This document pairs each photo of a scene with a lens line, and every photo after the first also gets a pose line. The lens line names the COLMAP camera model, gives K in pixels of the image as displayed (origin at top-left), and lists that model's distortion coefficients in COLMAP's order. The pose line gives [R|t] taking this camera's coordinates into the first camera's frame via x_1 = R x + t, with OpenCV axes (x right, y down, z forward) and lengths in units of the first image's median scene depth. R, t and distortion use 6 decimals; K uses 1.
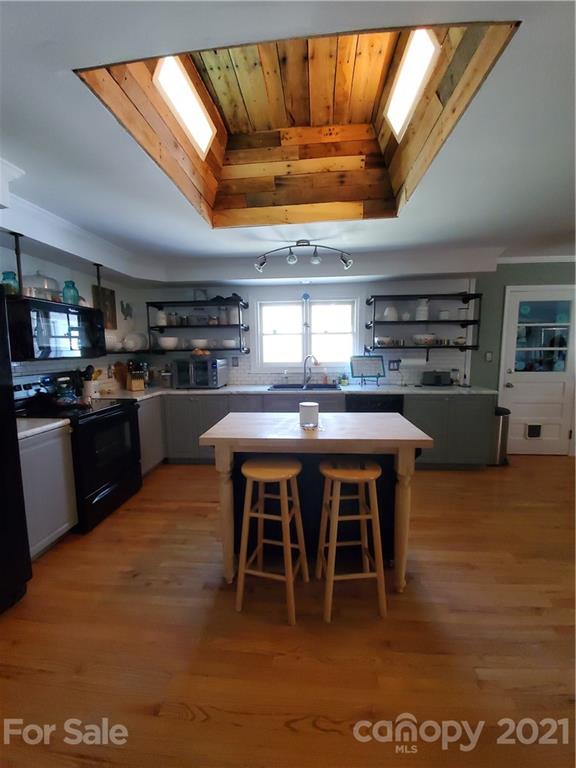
lens RADIAL K [[302.9, 0, 288.0], [0, 302.9, 384.0], [0, 0, 1]] dist [0.008541, -0.015241]
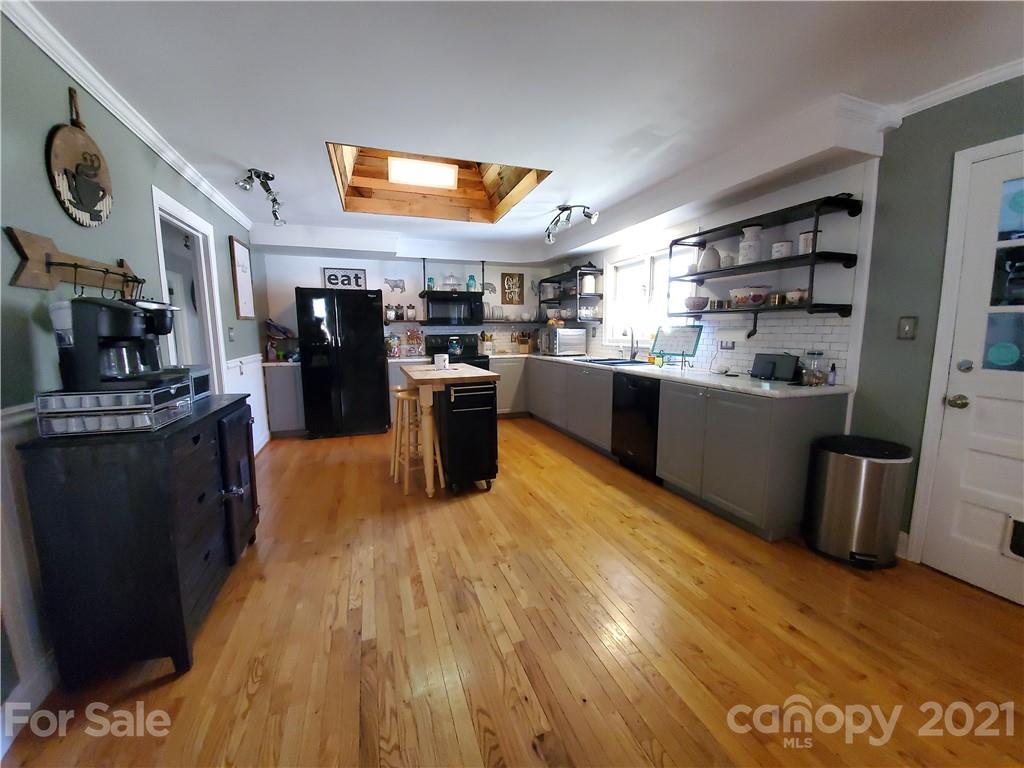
lens RADIAL K [[403.9, 0, 512.0], [0, 403.9, 384.0], [0, 0, 1]] dist [0.008541, -0.015241]
pose [[0.414995, 0.131080, -0.900332, 0.972196], [-0.103222, 0.989961, 0.096551, -0.008883], [0.903950, 0.052865, 0.424359, 0.257703]]
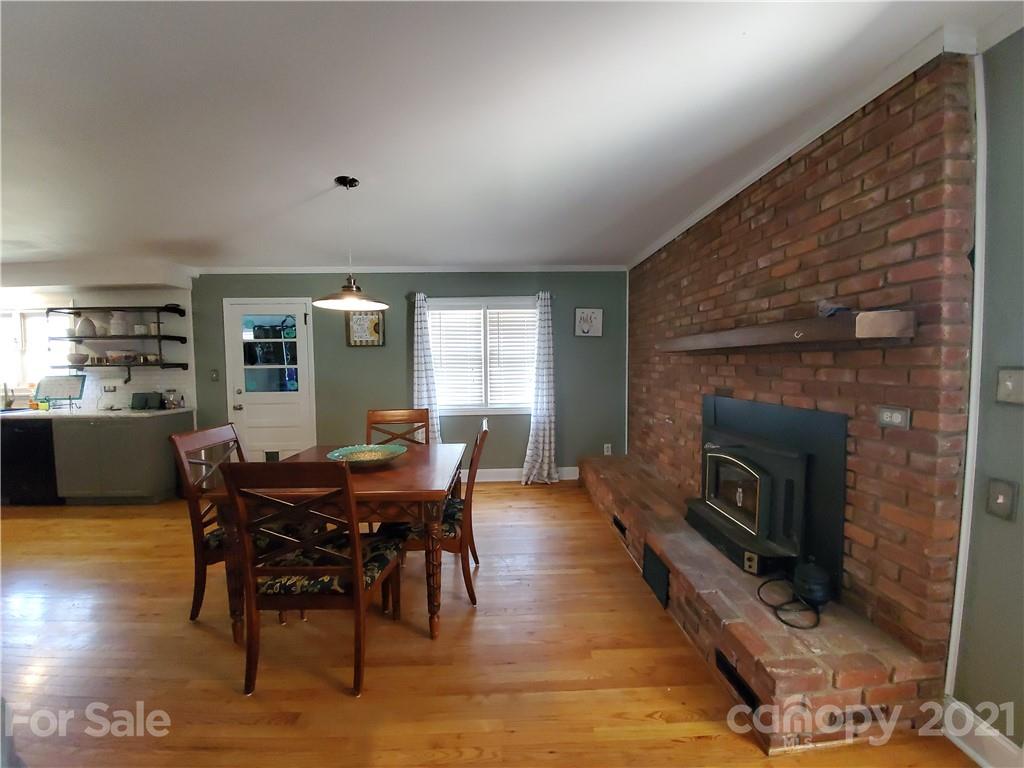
lens RADIAL K [[403.9, 0, 512.0], [0, 403.9, 384.0], [0, 0, 1]] dist [0.008541, -0.015241]
pose [[0.993735, -0.007798, 0.111487, 1.419712], [0.015229, 0.997706, -0.065954, 0.026341], [-0.110717, 0.067238, 0.991575, -0.268411]]
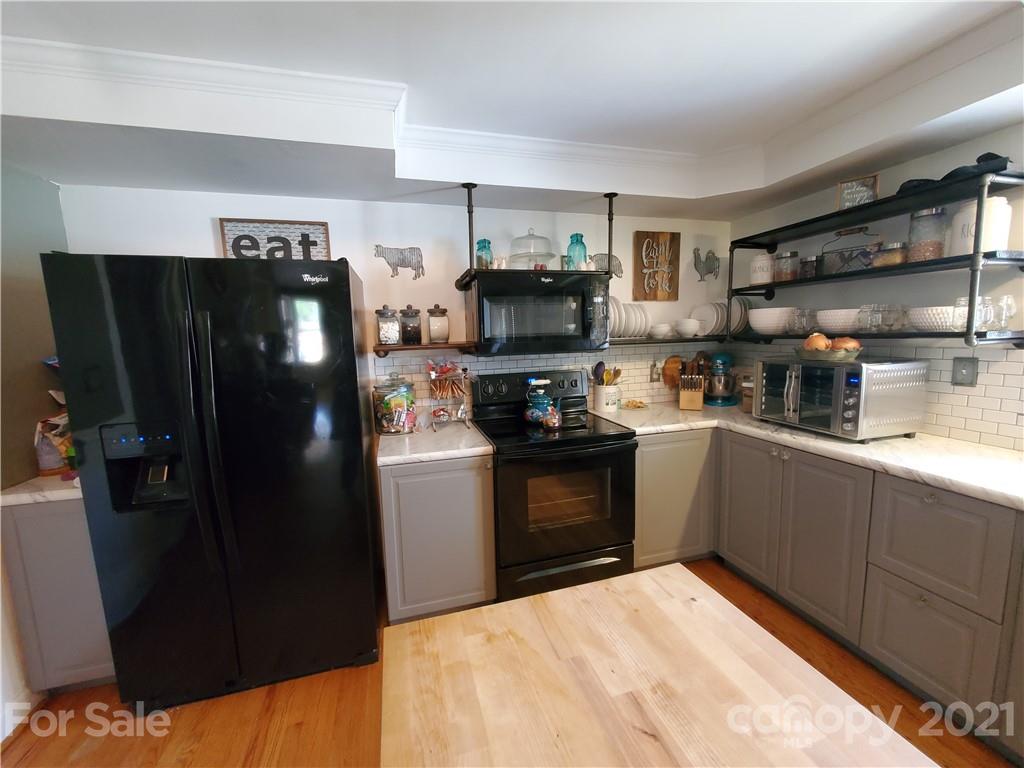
lens RADIAL K [[402.3, 0, 512.0], [0, 402.3, 384.0], [0, 0, 1]] dist [0.000521, -0.000049]
pose [[0.358851, 0.119895, -0.925663, 0.059031], [-0.083464, 0.991865, 0.096113, -0.066595], [0.929656, 0.042769, 0.365938, 0.424043]]
